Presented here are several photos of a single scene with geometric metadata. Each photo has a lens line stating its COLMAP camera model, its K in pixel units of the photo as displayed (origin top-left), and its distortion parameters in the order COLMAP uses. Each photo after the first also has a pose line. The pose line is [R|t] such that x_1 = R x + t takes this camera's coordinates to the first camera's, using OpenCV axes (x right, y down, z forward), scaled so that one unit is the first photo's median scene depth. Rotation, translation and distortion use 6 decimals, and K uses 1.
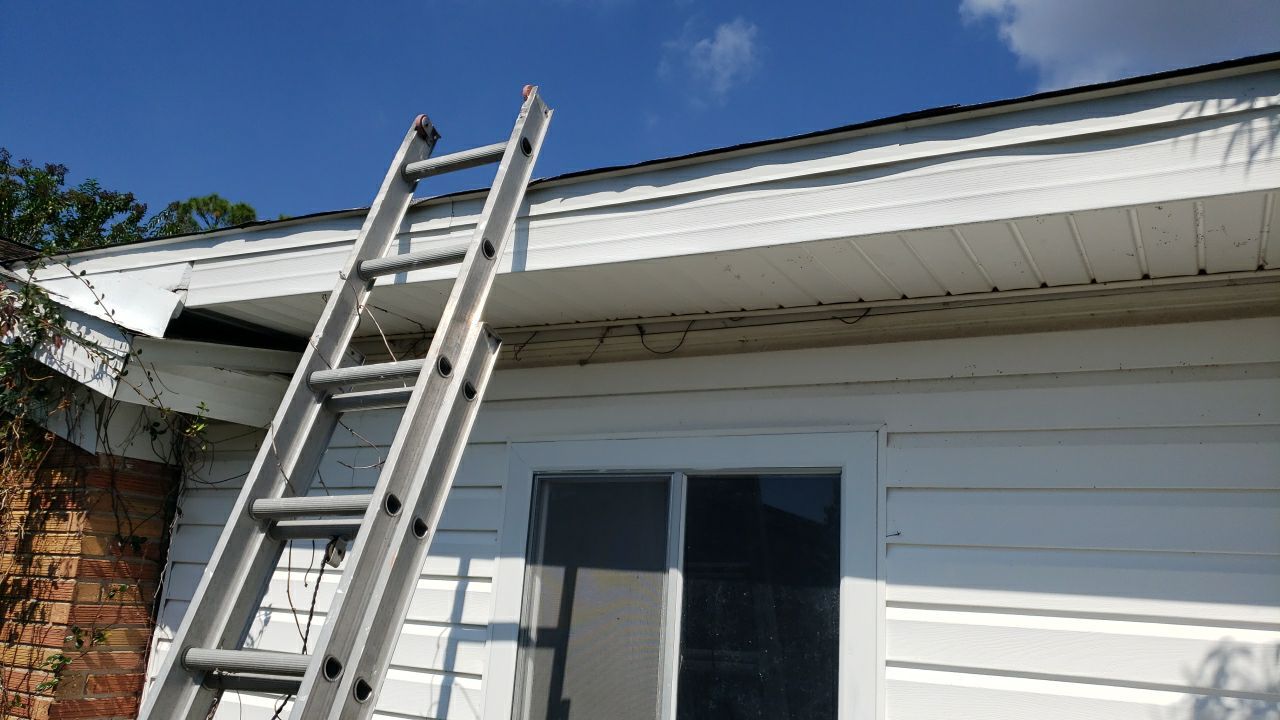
lens RADIAL K [[1029.9, 0, 645.9], [0, 1029.9, 371.2], [0, 0, 1]] dist [0.085231, -0.133841]
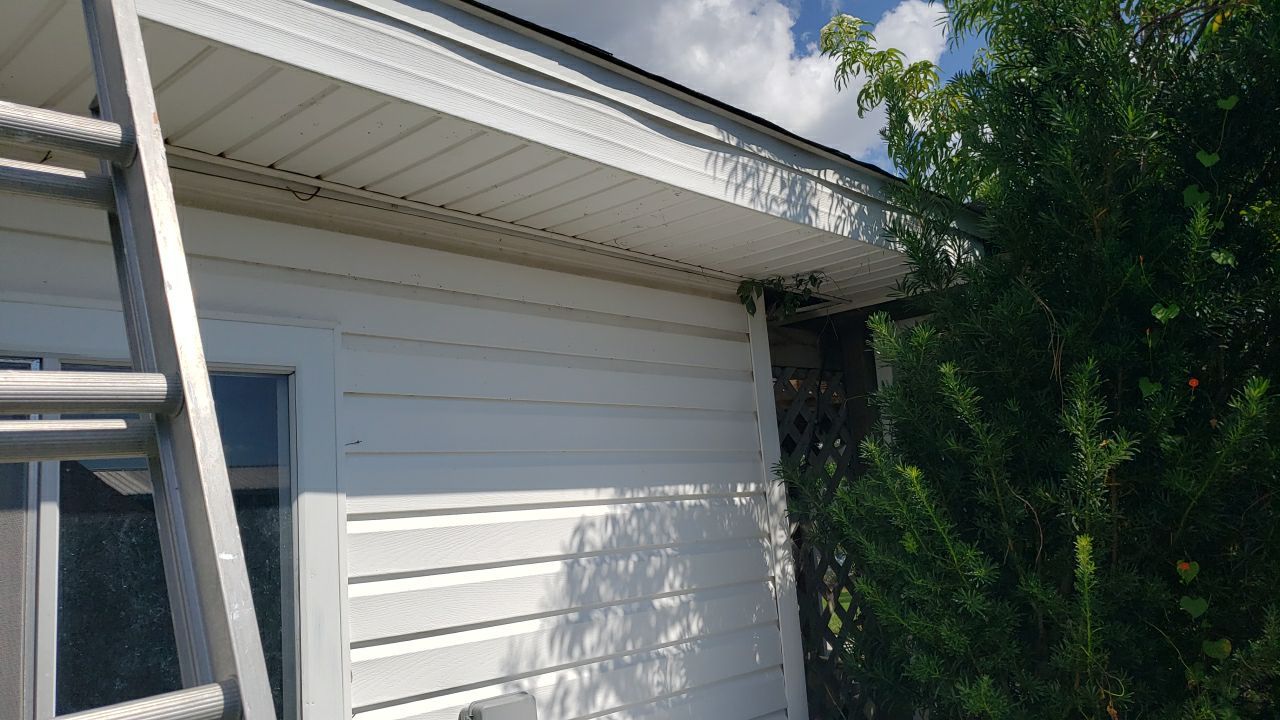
lens RADIAL K [[1029.9, 0, 645.9], [0, 1029.9, 371.2], [0, 0, 1]] dist [0.085231, -0.133841]
pose [[0.241843, 0.053062, 0.968864, -0.602410], [-0.142156, 0.989667, -0.018717, 0.075083], [-0.959846, -0.133203, 0.246887, 0.536544]]
